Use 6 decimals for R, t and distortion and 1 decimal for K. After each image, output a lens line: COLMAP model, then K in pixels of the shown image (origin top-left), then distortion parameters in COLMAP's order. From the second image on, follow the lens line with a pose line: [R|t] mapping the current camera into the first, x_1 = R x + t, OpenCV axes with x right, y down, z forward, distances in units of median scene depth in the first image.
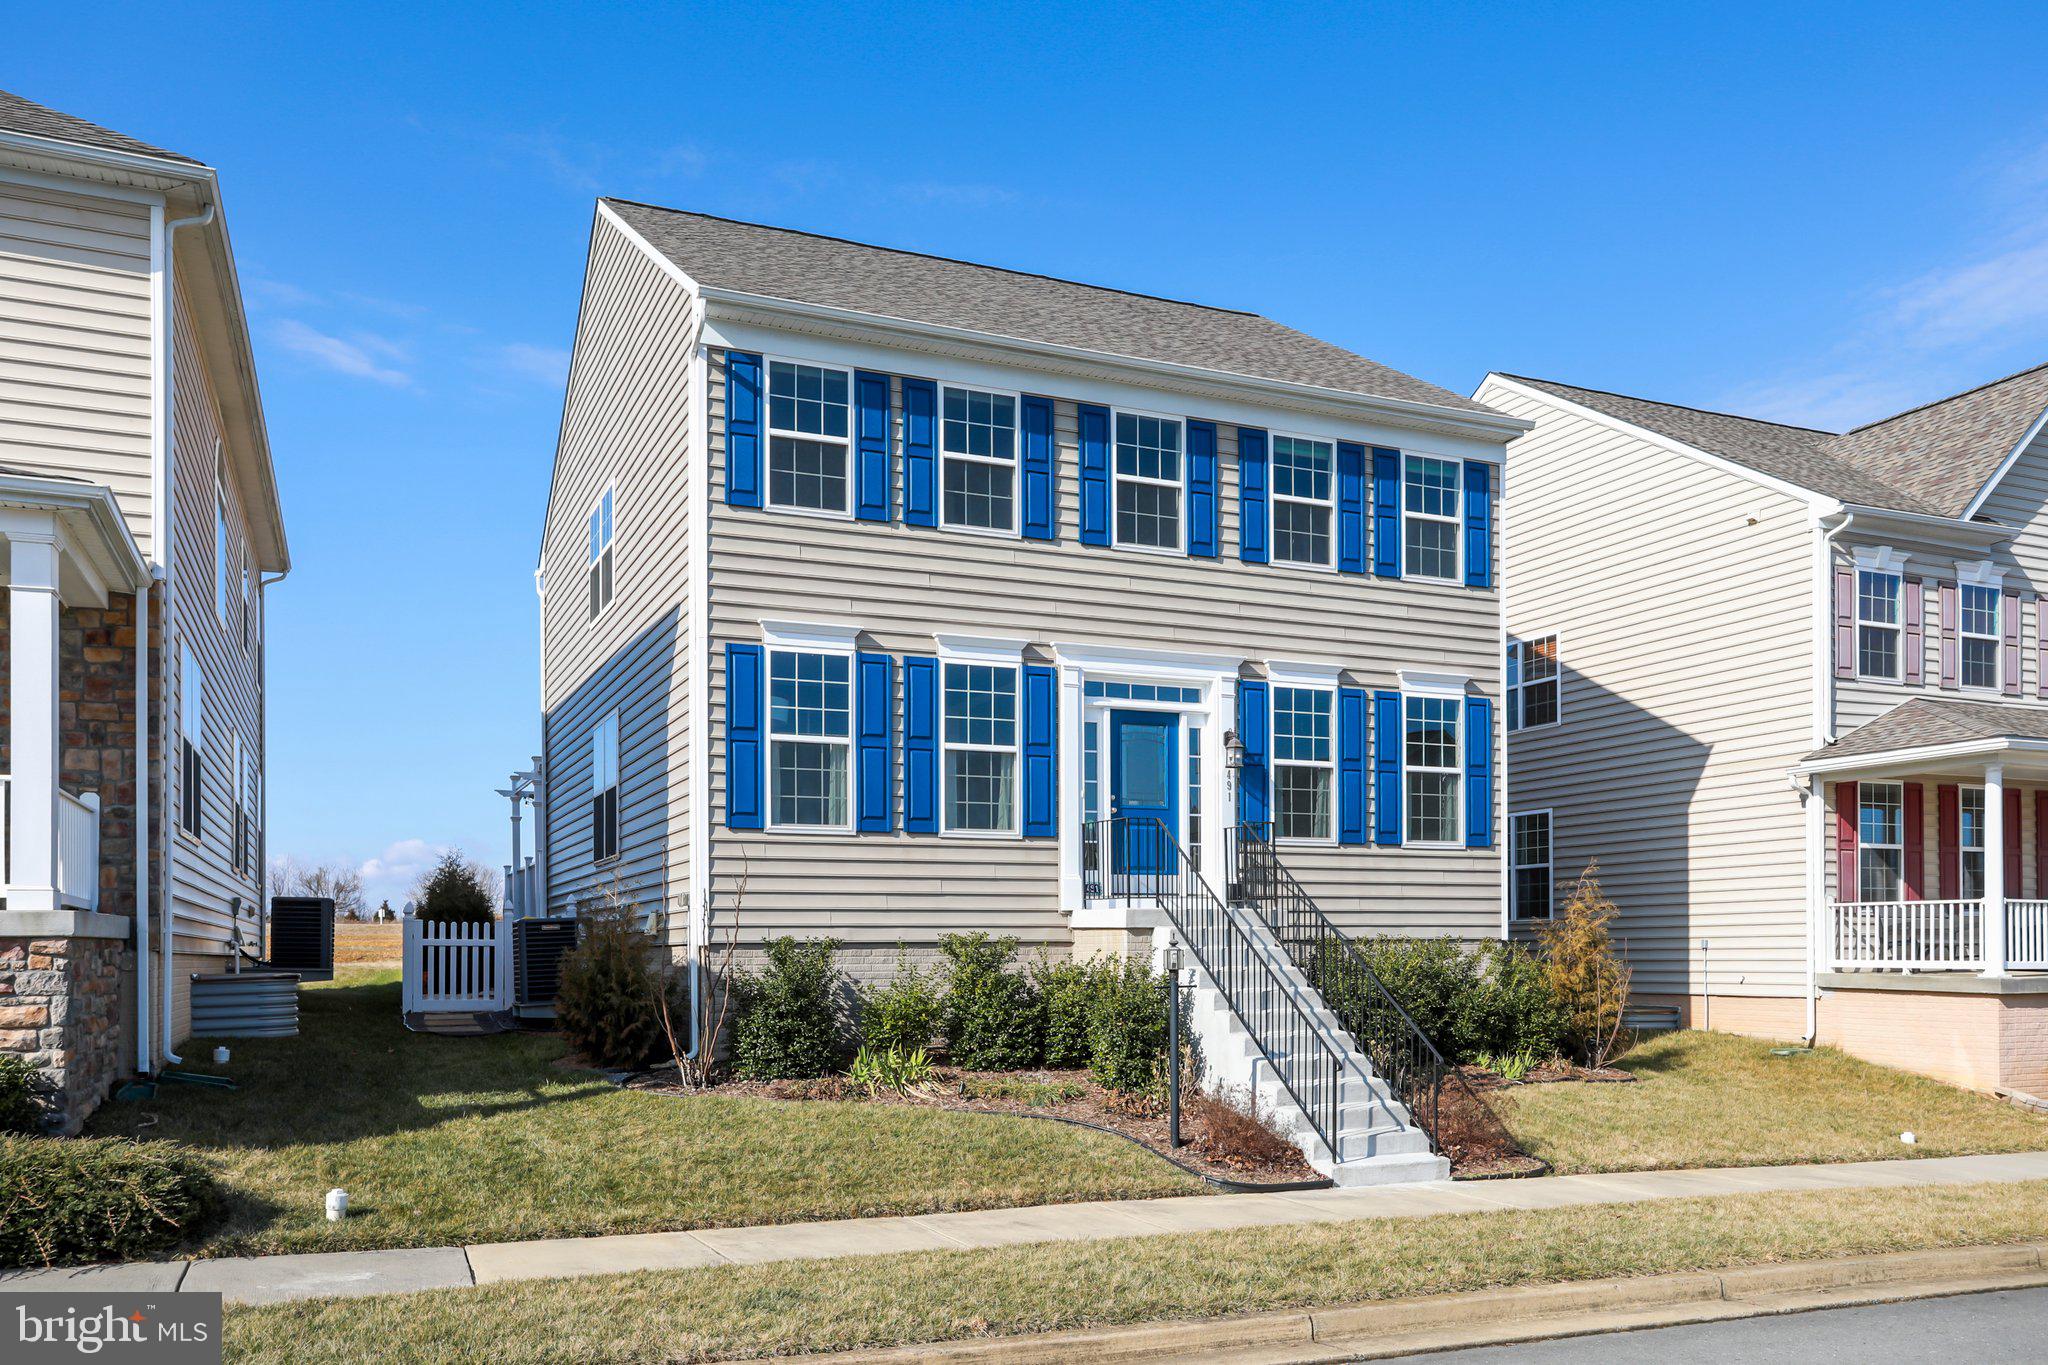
lens RADIAL K [[1448.5, 0, 1020.6], [0, 1448.5, 667.3], [0, 0, 1]] dist [0.005159, -0.003529]
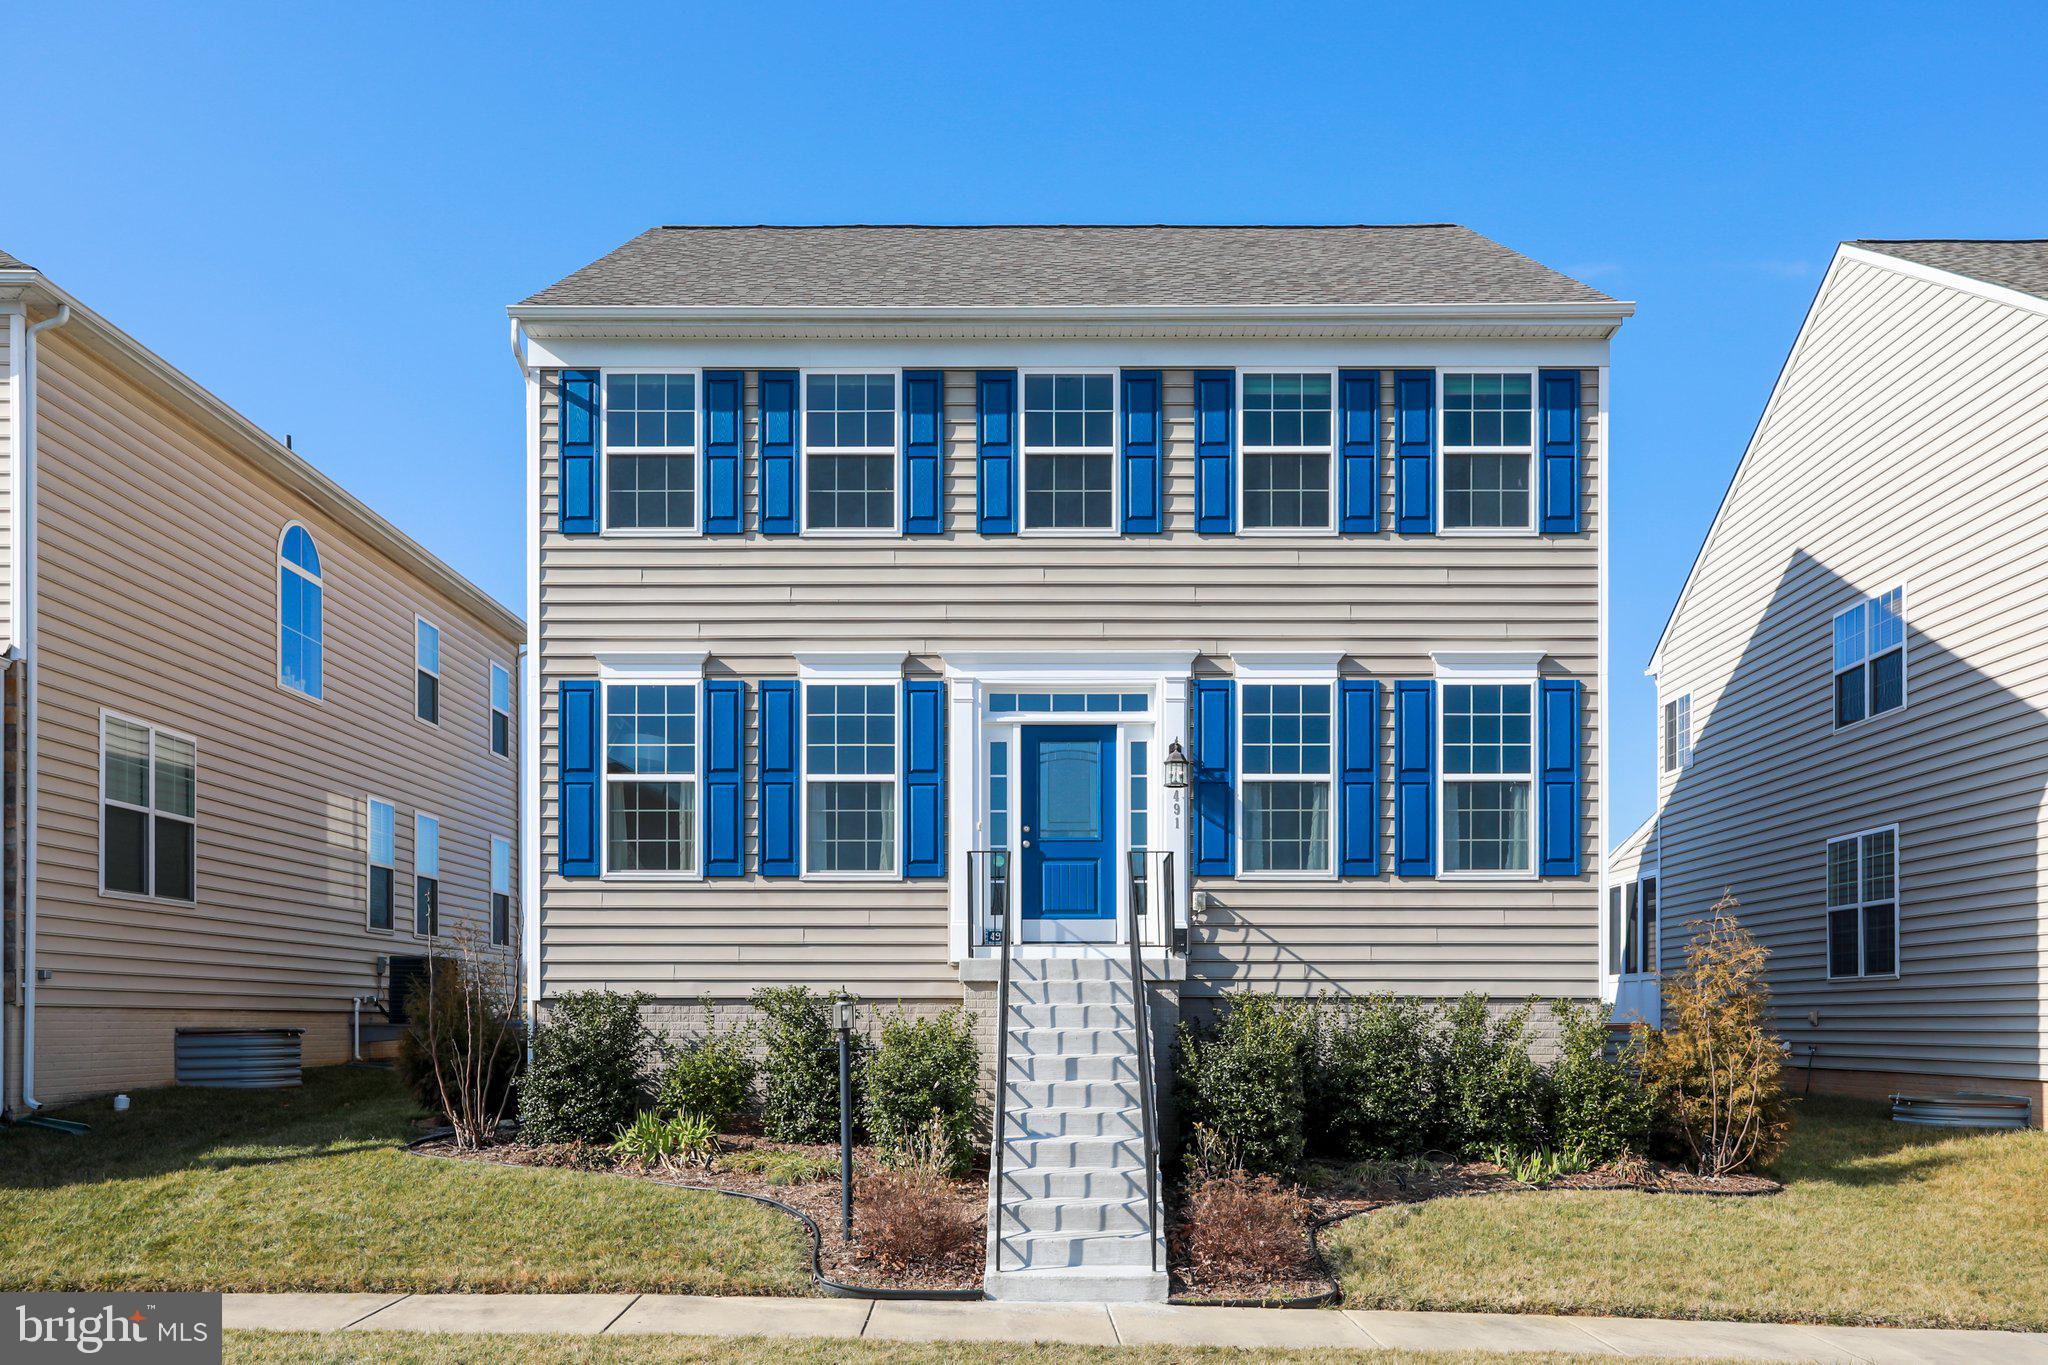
lens RADIAL K [[1587.7, 0, 1038.9], [0, 1587.7, 724.1], [0, 0, 1]] dist [0.013325, 0.002705]
pose [[0.923639, -0.063335, -0.377995, 0.436593], [0.067112, 0.997740, -0.003188, 0.032994], [0.377343, -0.022424, 0.925802, 0.147810]]
